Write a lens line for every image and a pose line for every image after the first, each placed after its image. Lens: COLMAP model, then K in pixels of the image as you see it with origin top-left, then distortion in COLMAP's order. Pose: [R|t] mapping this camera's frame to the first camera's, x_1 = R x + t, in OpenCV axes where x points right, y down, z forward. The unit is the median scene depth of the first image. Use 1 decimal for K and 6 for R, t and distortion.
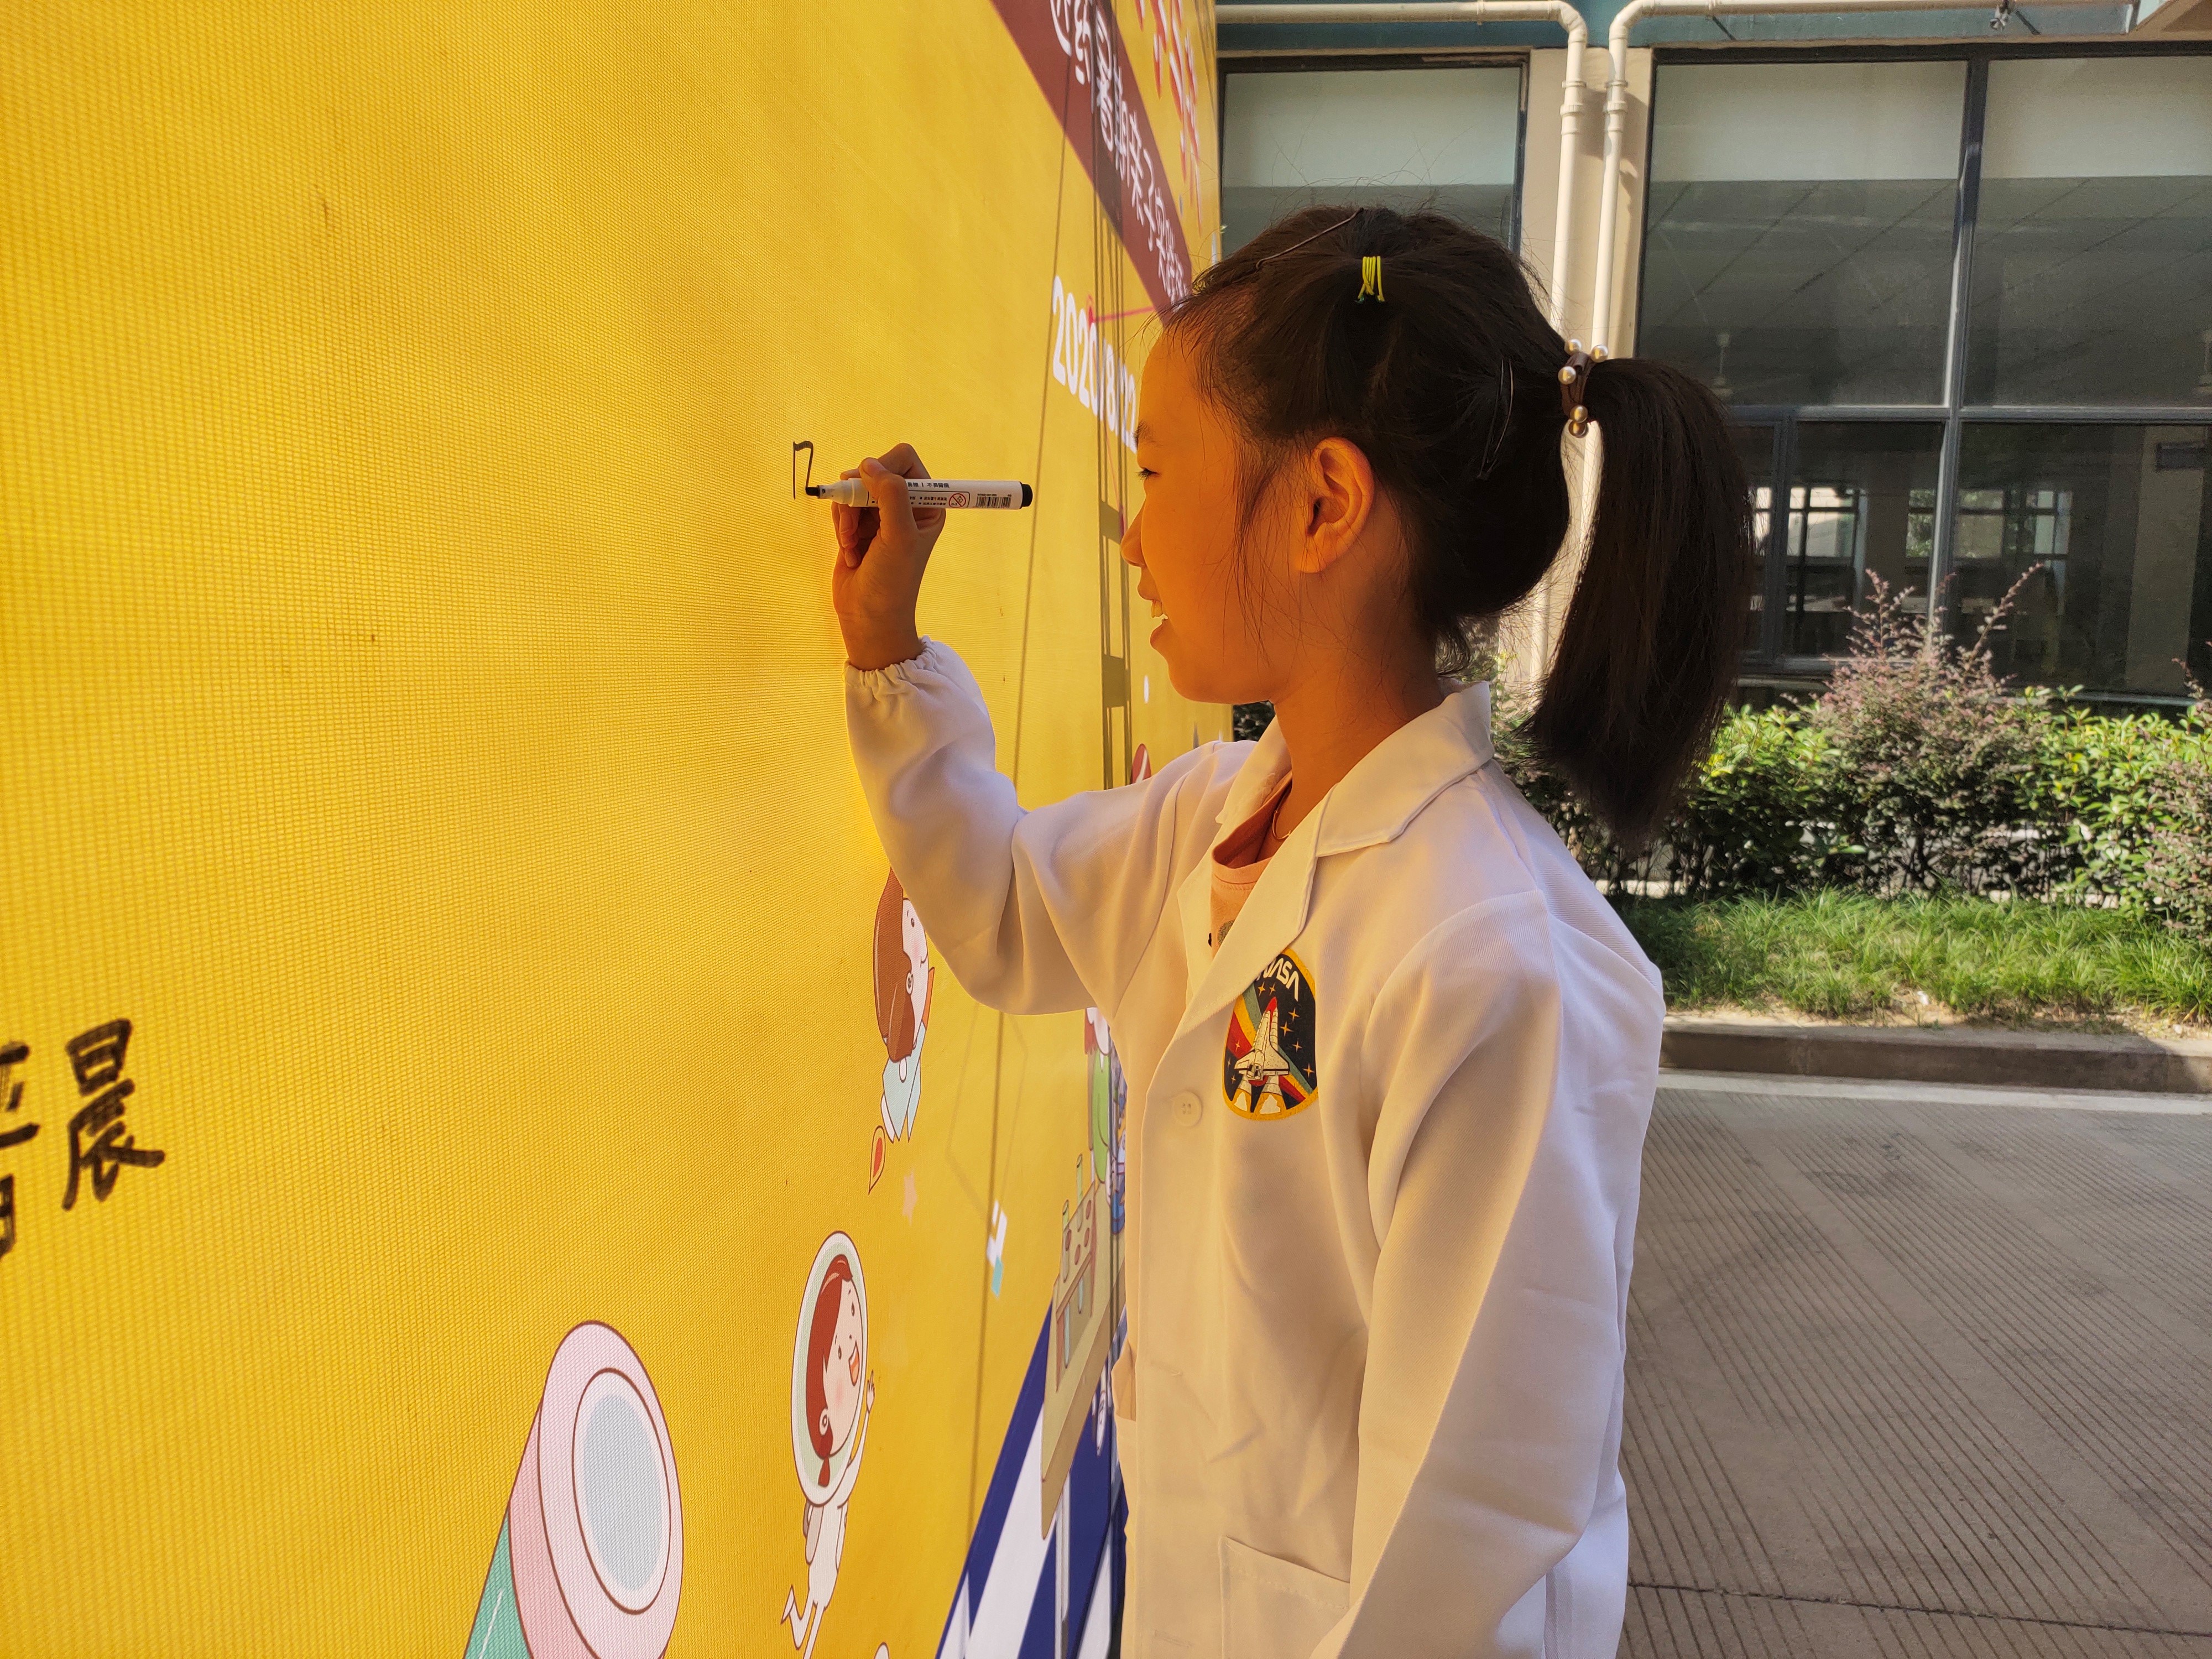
lens RADIAL K [[1501.9, 0, 1106.0], [0, 1501.9, 832.8], [0, 0, 1]] dist [0.005463, 0.000936]
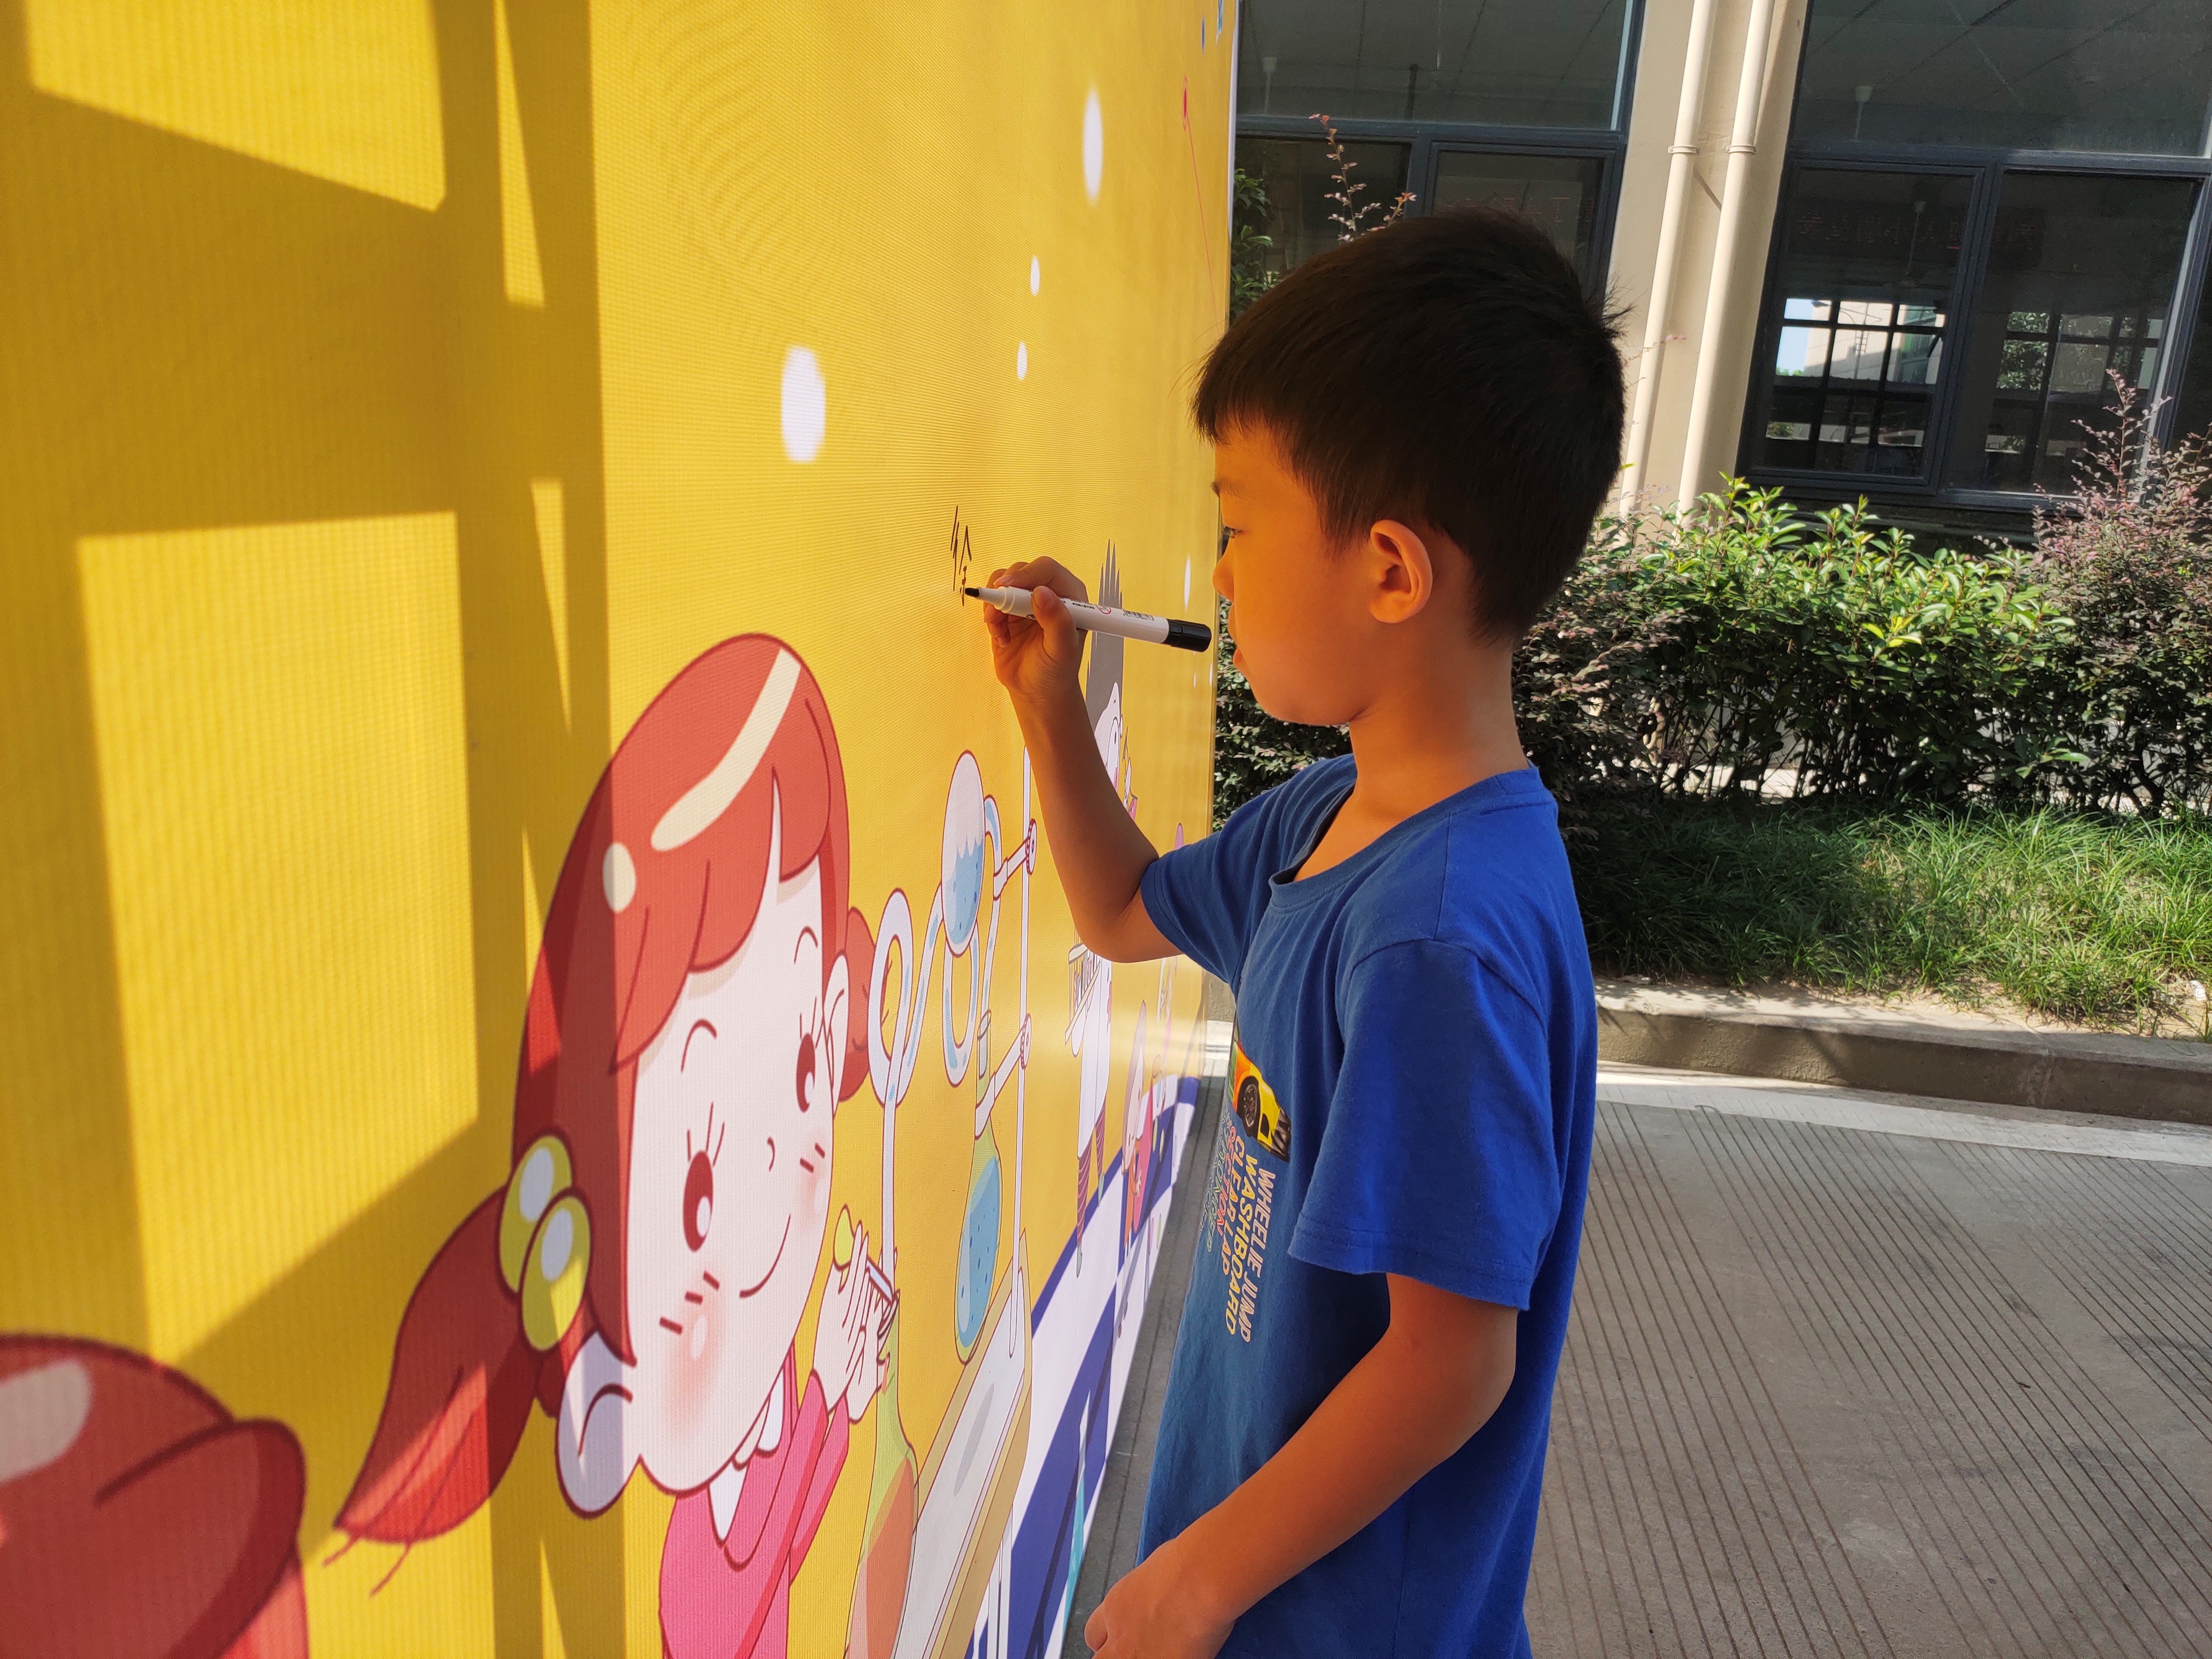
lens RADIAL K [[1501.9, 0, 1111.4], [0, 1501.9, 825.4], [0, 0, 1]] dist [0.005463, 0.000936]
pose [[0.998837, 0.047826, 0.006165, 0.030261], [-0.048220, 0.991713, 0.119084, -0.020452], [-0.000419, -0.119243, 0.992865, 0.273294]]
